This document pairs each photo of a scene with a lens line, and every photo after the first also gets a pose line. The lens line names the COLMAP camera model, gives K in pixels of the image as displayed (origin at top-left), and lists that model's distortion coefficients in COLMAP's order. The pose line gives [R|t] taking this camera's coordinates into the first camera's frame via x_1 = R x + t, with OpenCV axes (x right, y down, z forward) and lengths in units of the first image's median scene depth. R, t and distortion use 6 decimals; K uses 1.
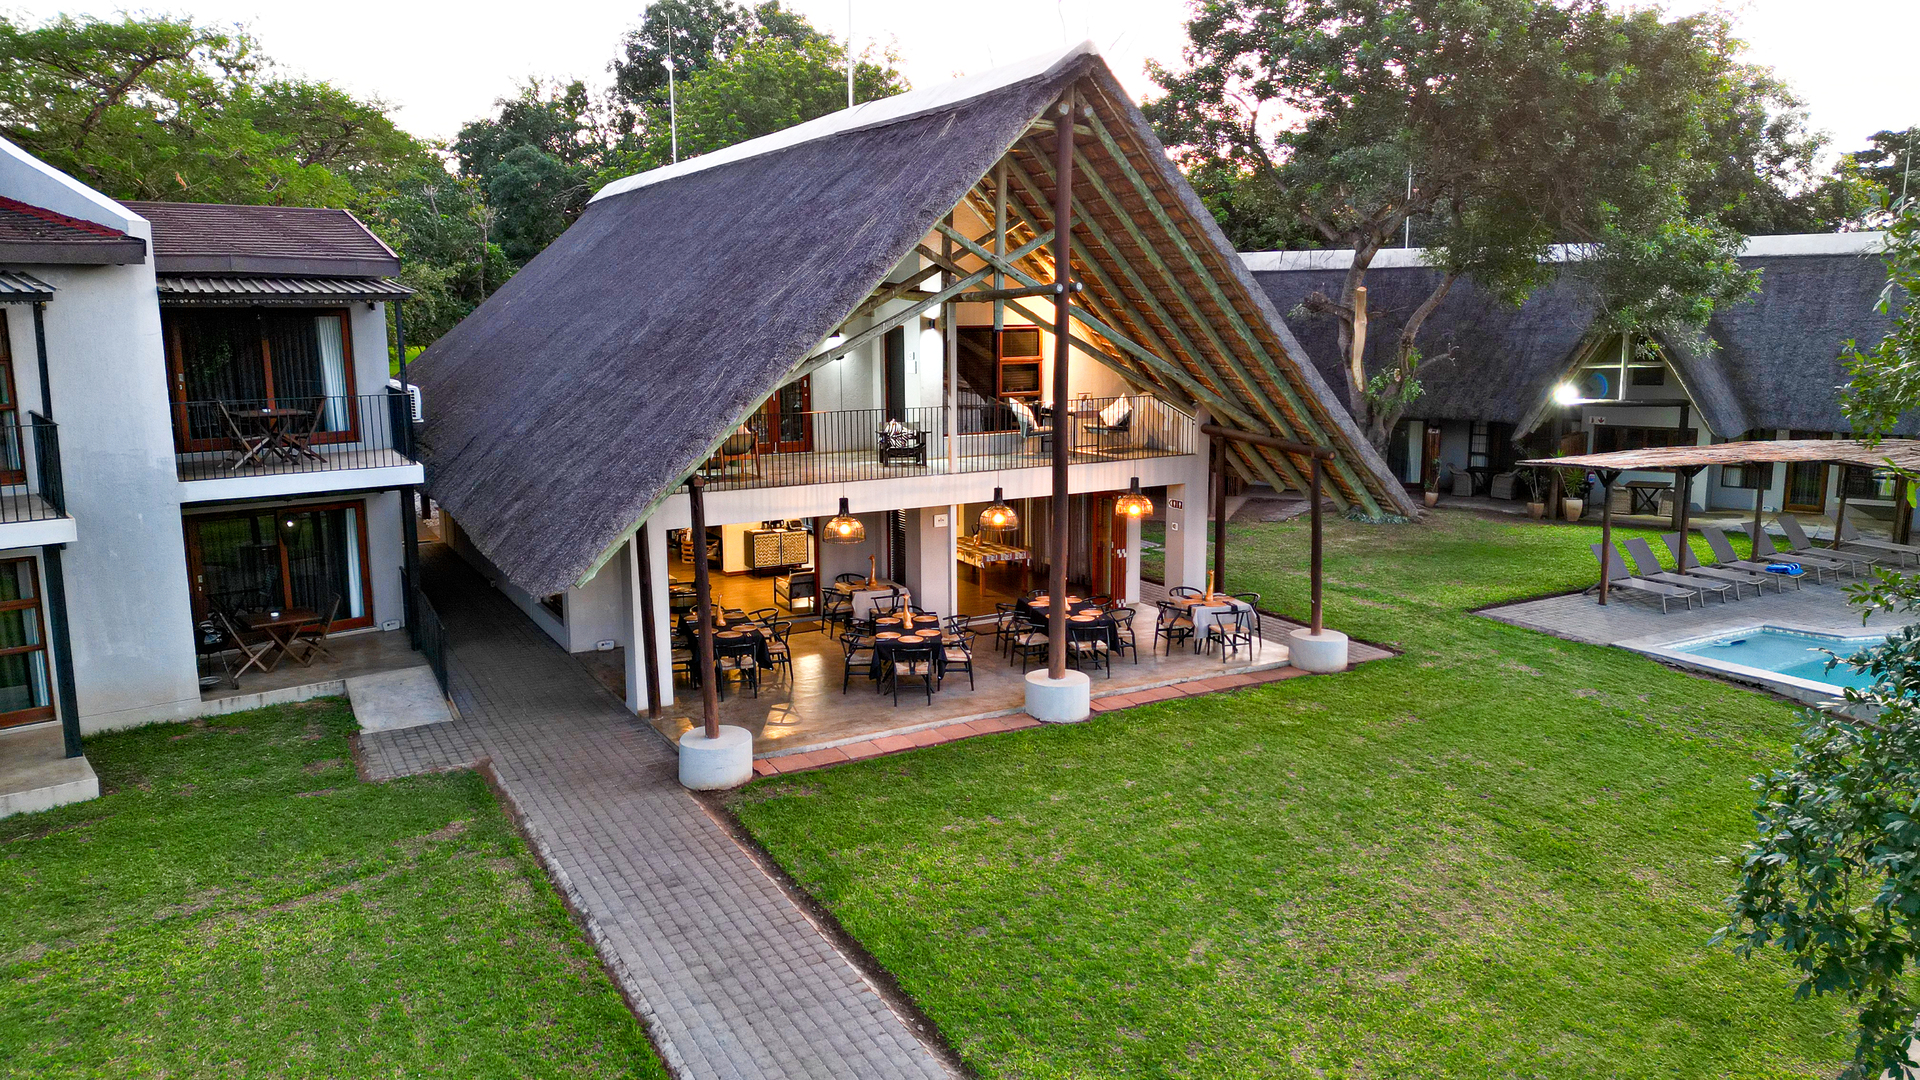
lens RADIAL K [[1347.7, 0, 960.0], [0, 1347.7, 540.0], [0, 0, 1]] dist [0.027055, 0.000822]
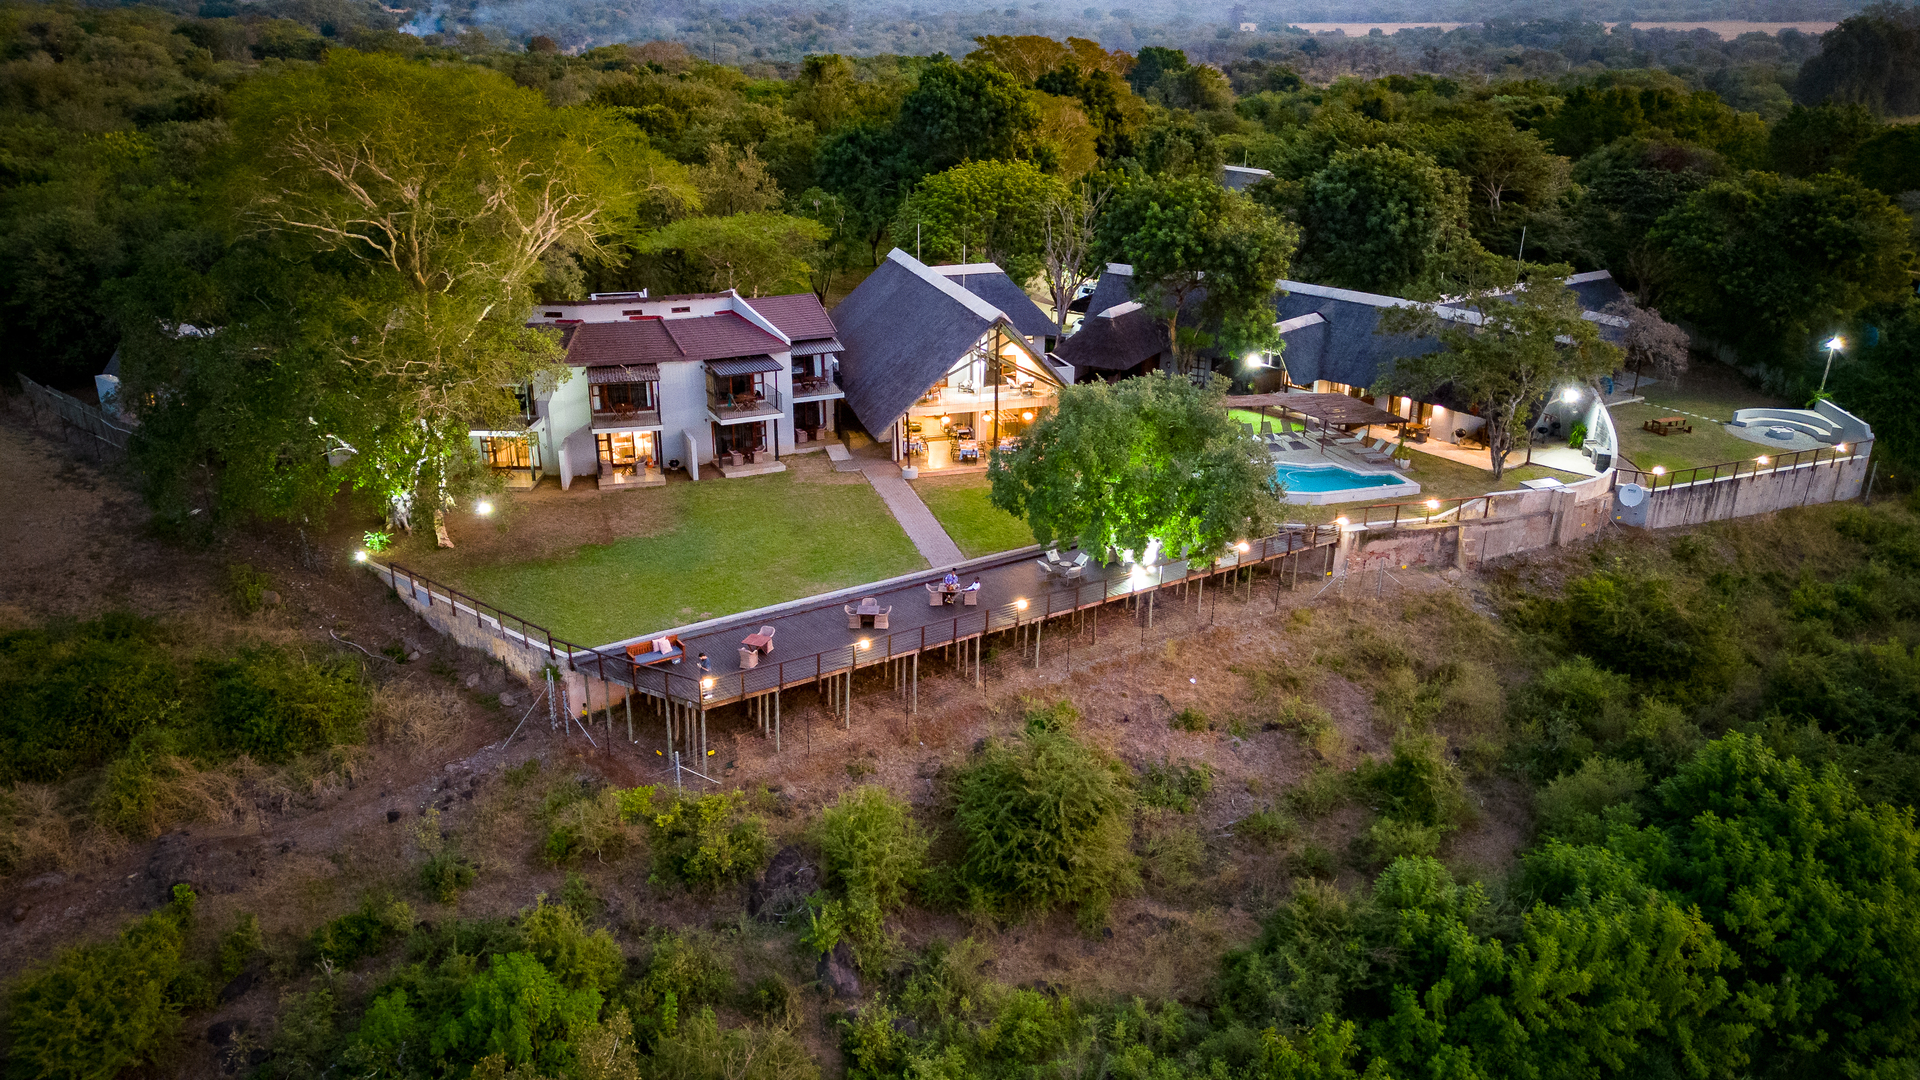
lens RADIAL K [[1347.7, 0, 960.0], [0, 1347.7, 540.0], [0, 0, 1]] dist [0.027055, 0.000822]
pose [[0.976624, 0.083369, -0.198128, 0.688534], [-0.042710, 0.978608, 0.201253, -0.409674], [0.210668, -0.188086, 0.959293, -2.569737]]
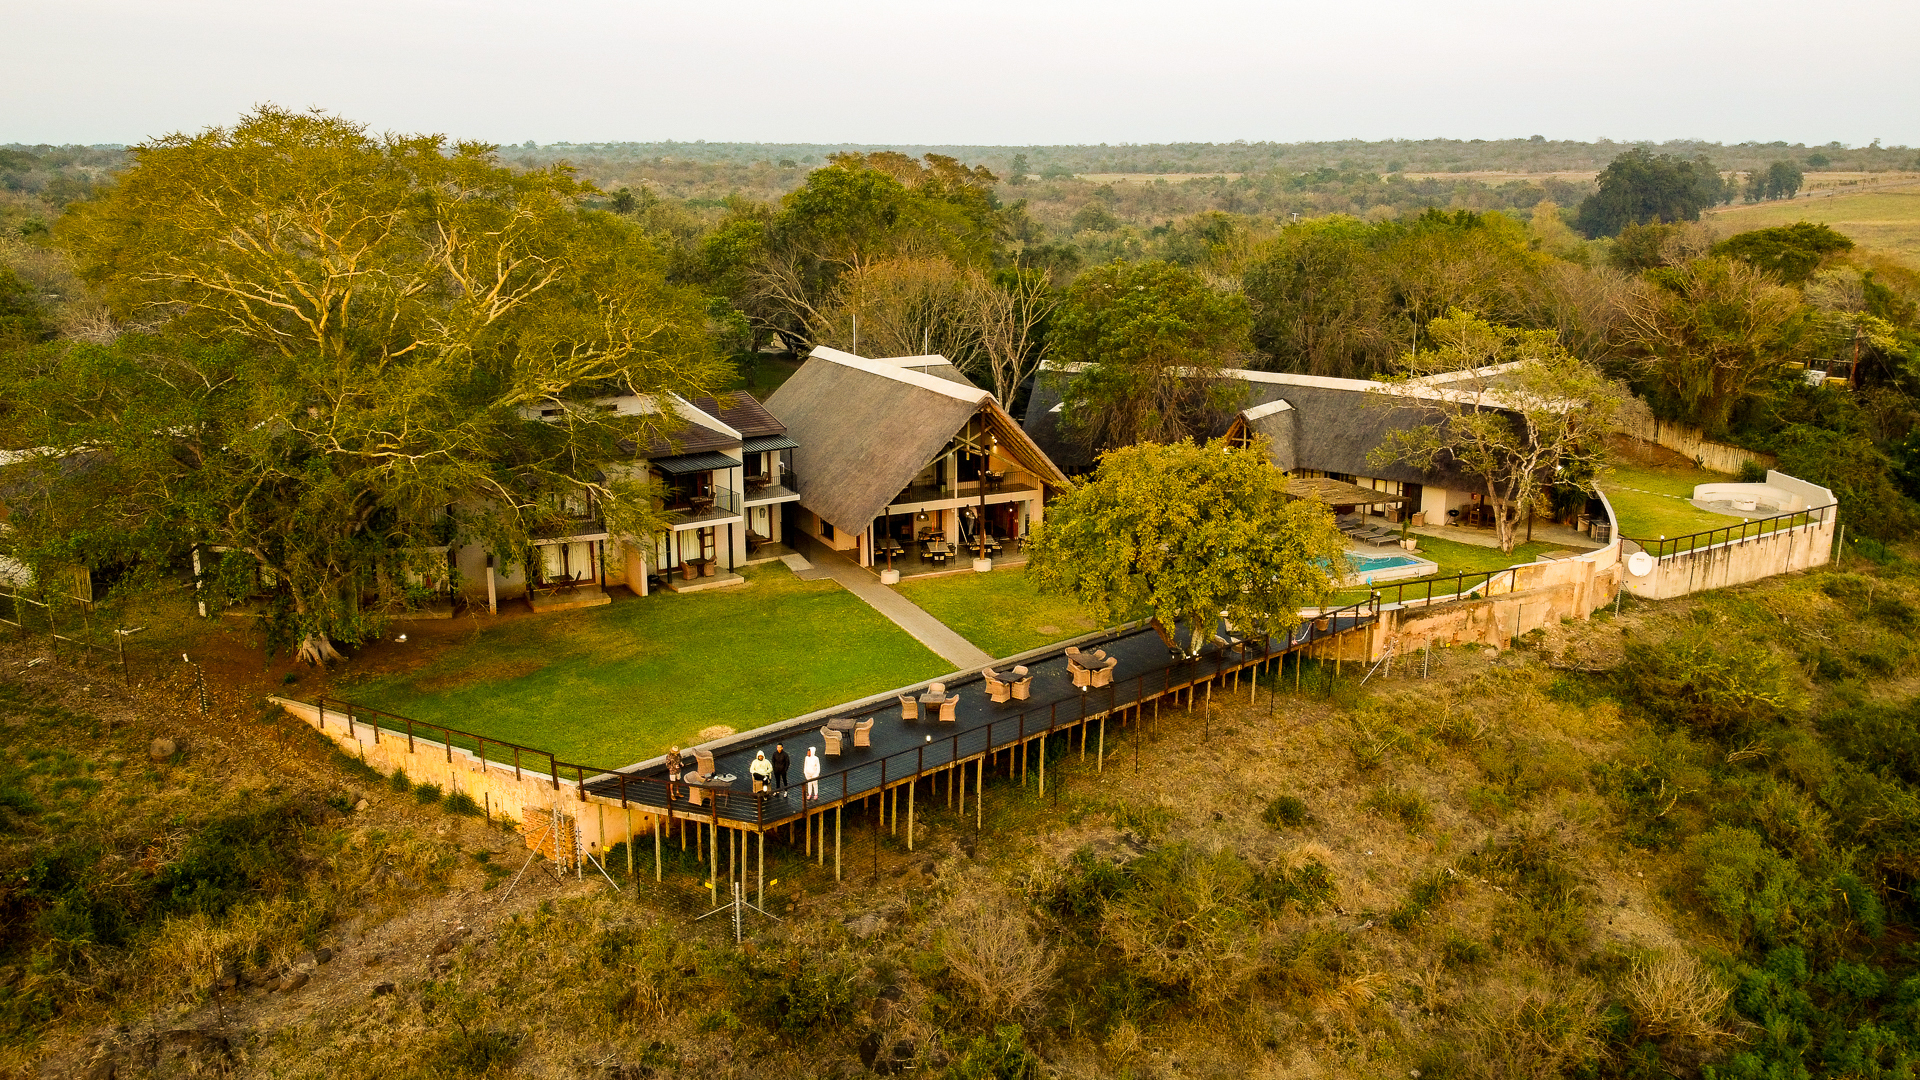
lens RADIAL K [[1460.1, 0, 960.0], [0, 1460.1, 540.0], [0, 0, 1]] dist [-0.055568, -0.000673]
pose [[0.998469, 0.016495, -0.052800, 0.192113], [-0.012572, 0.997195, 0.073781, -0.205608], [0.053869, -0.073005, 0.995876, -2.510370]]
